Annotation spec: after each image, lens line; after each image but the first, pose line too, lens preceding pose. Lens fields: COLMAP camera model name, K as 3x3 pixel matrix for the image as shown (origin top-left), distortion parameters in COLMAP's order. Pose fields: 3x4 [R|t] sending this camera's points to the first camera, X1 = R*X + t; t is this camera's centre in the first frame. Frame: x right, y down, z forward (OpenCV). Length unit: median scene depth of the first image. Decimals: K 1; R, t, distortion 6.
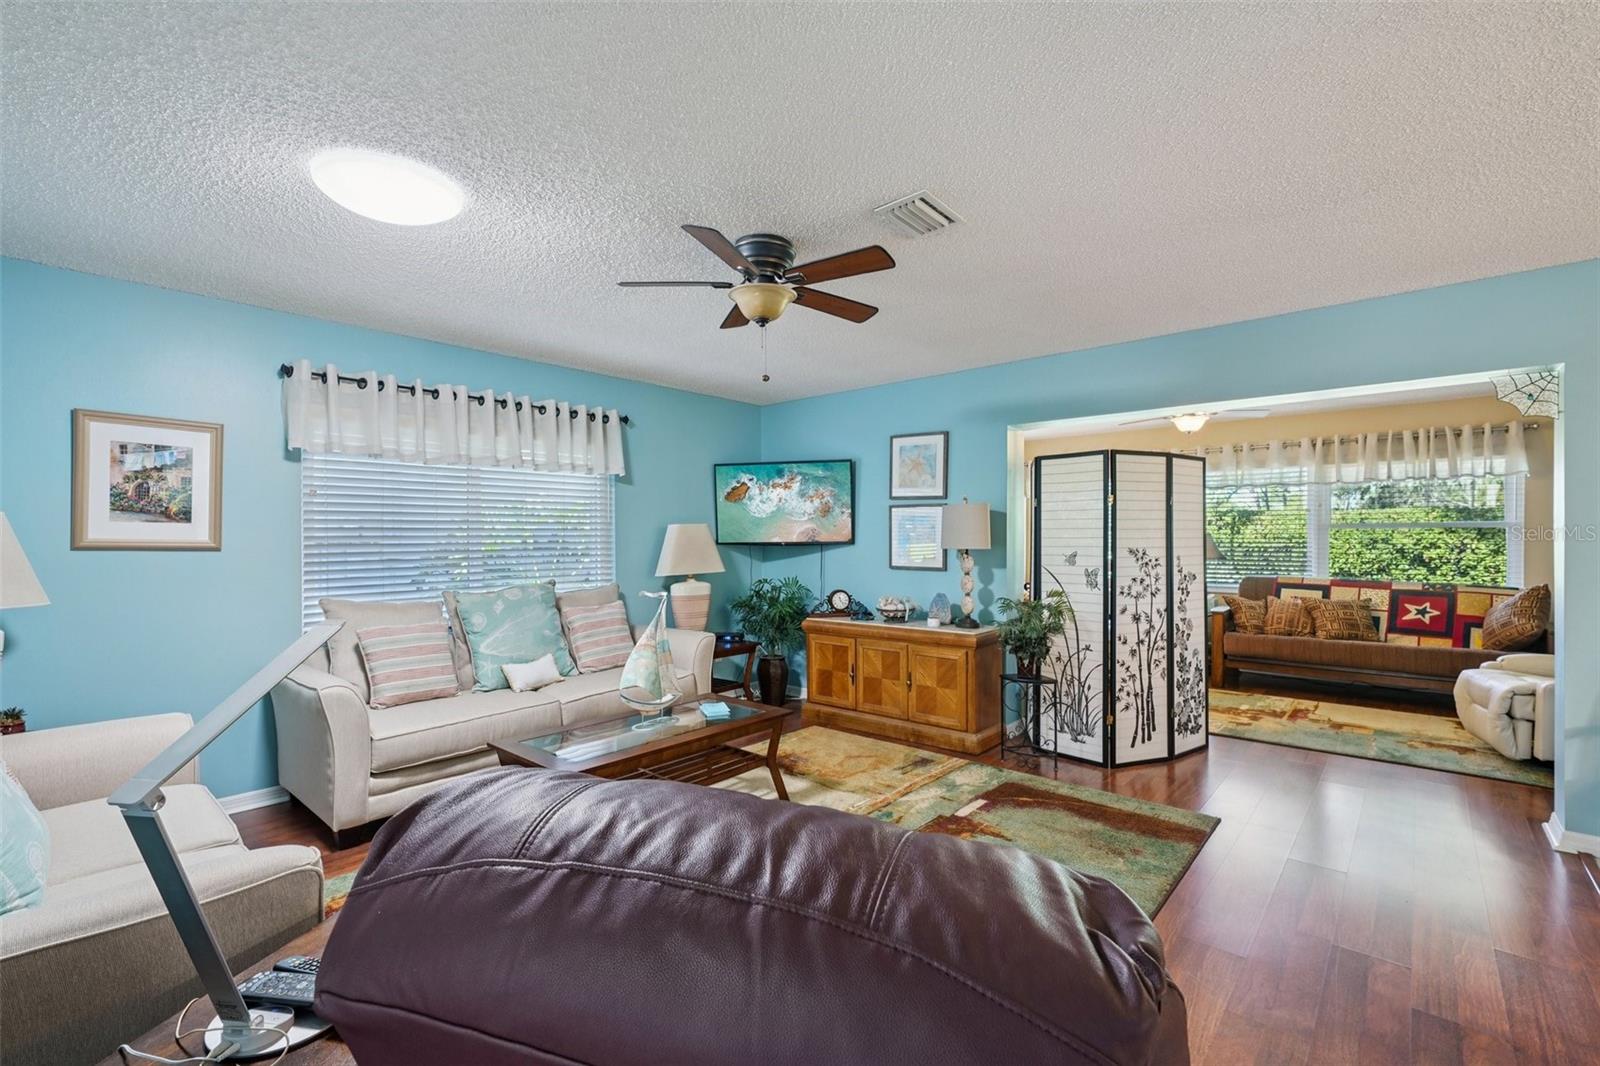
lens RADIAL K [[702.0, 0, 796.8], [0, 702.0, 544.2], [0, 0, 1]] dist [-0.004288, 0.000085]
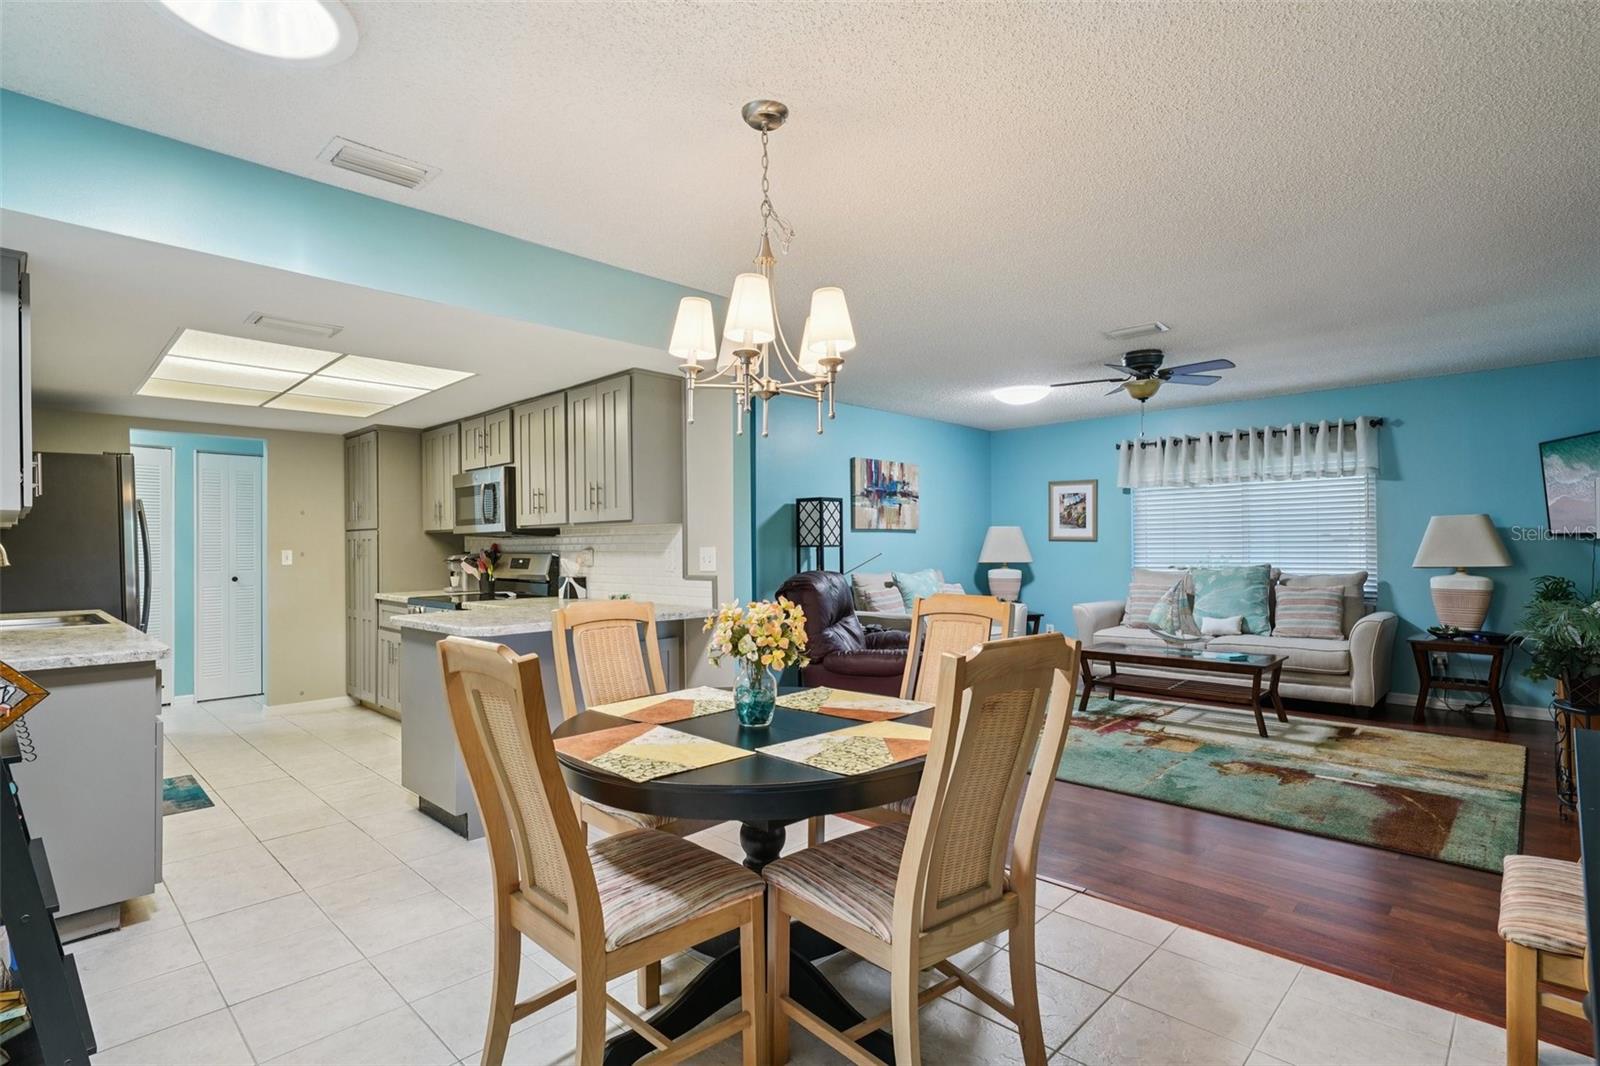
lens RADIAL K [[777.4, 0, 796.7], [0, 777.4, 539.7], [0, 0, 1]] dist [0.002460, 0.001719]
pose [[-0.044319, -0.005407, -0.999003, 1.206672], [-0.000570, 0.999985, -0.005387, 0.013974], [0.999017, 0.000331, -0.044321, 0.181830]]
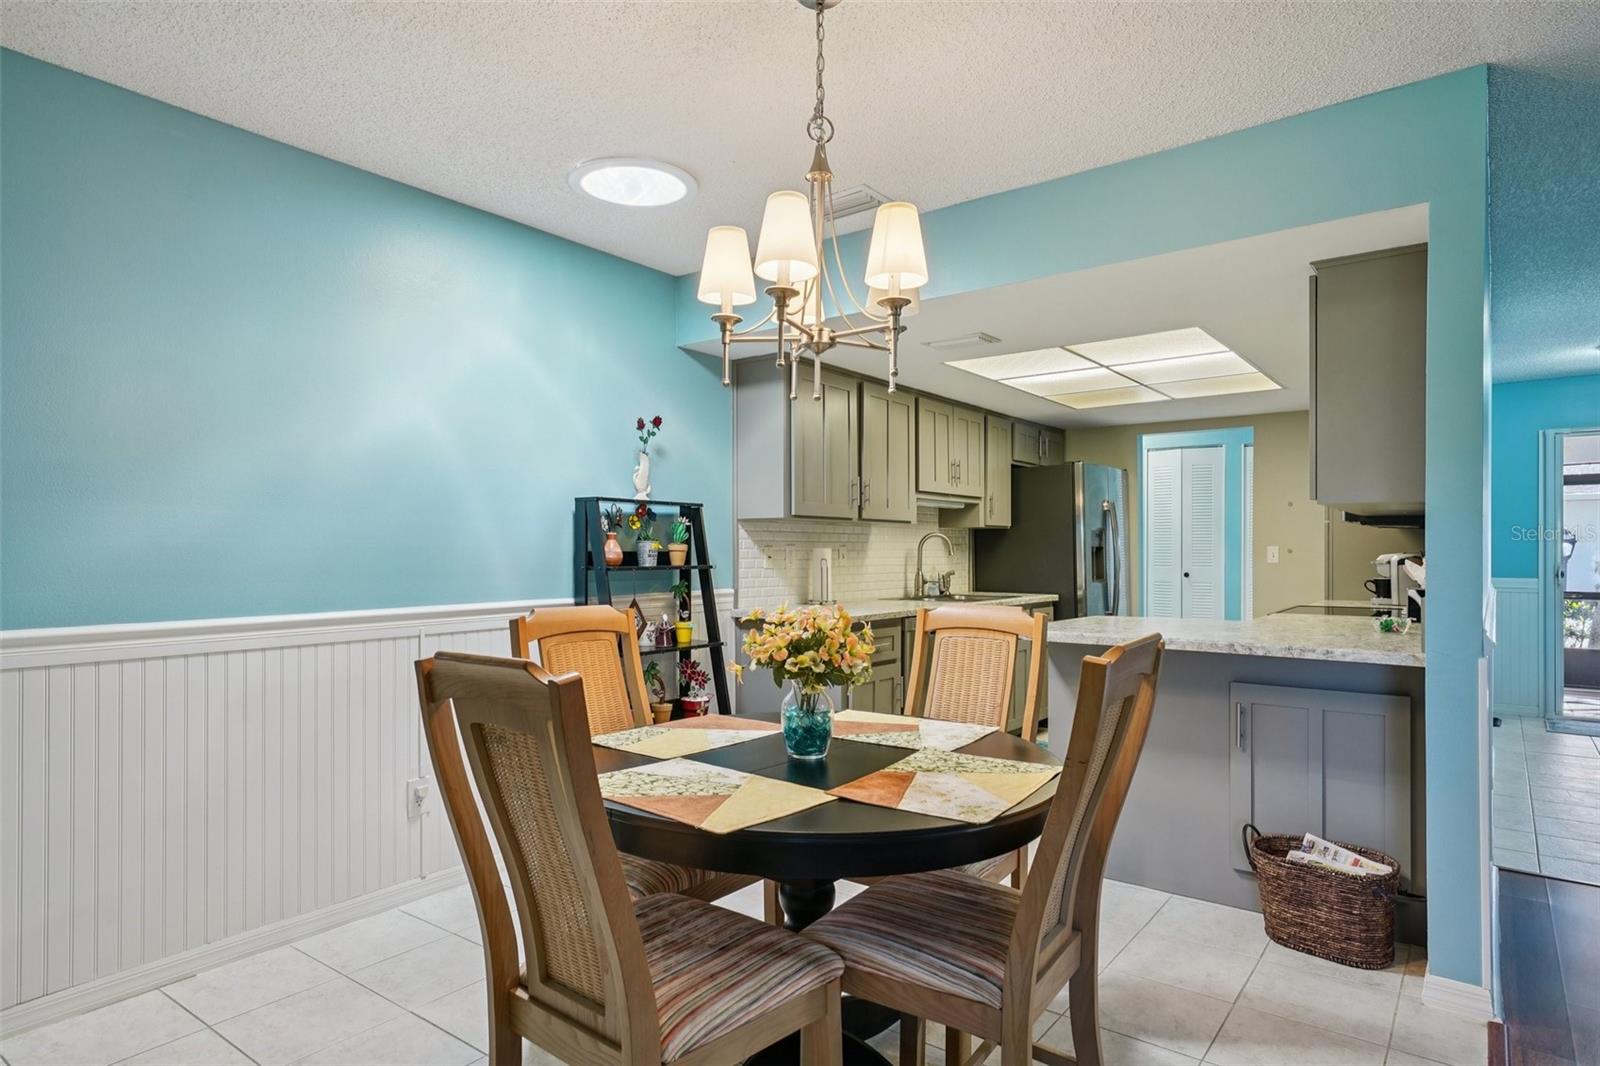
lens RADIAL K [[909.9, 0, 798.7], [0, 909.9, 558.0], [0, 0, 1]] dist [0.027187, 0.000120]
pose [[-0.996709, 0.002211, -0.081031, 0.725797], [0.000761, 0.999839, 0.017923, 0.017316], [0.081058, 0.017803, -0.996550, 0.633695]]
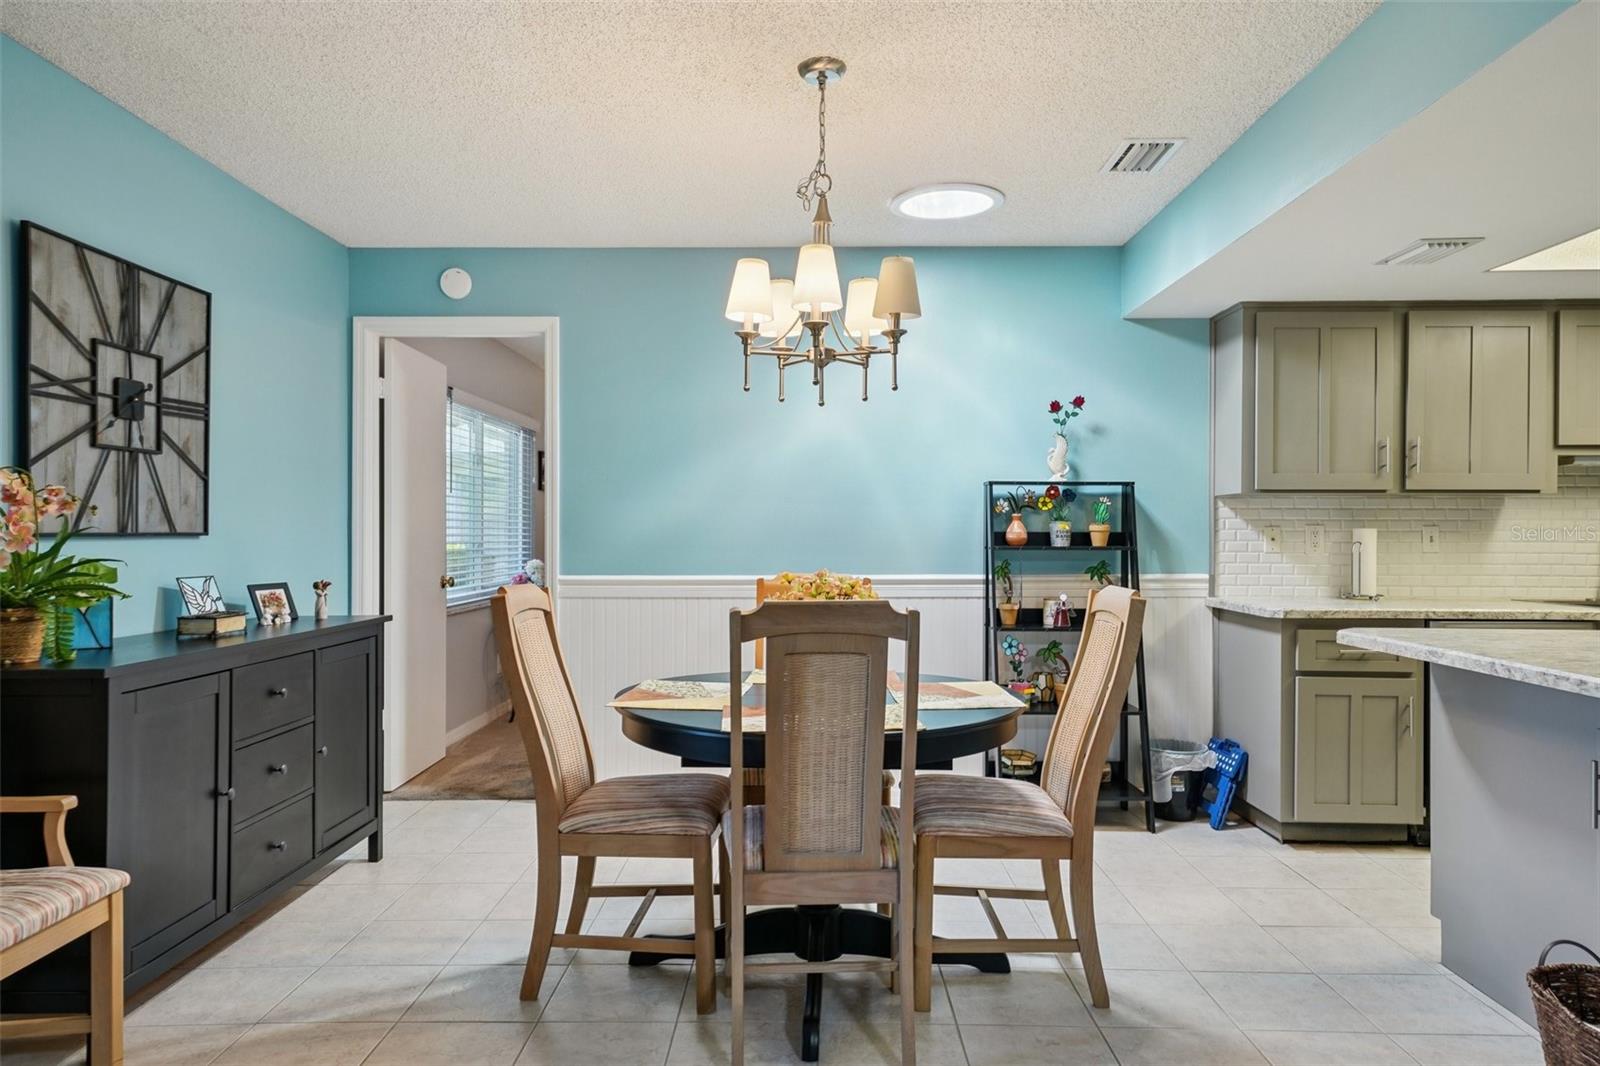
lens RADIAL K [[1044.9, 0, 798.1], [0, 1044.9, 537.0], [0, 0, 1]] dist [0.028675, -0.000328]
pose [[-0.657451, -0.000281, 0.753498, 0.159281], [0.006632, 0.999959, 0.006160, 0.024058], [-0.753468, 0.009047, -0.657422, 0.608396]]
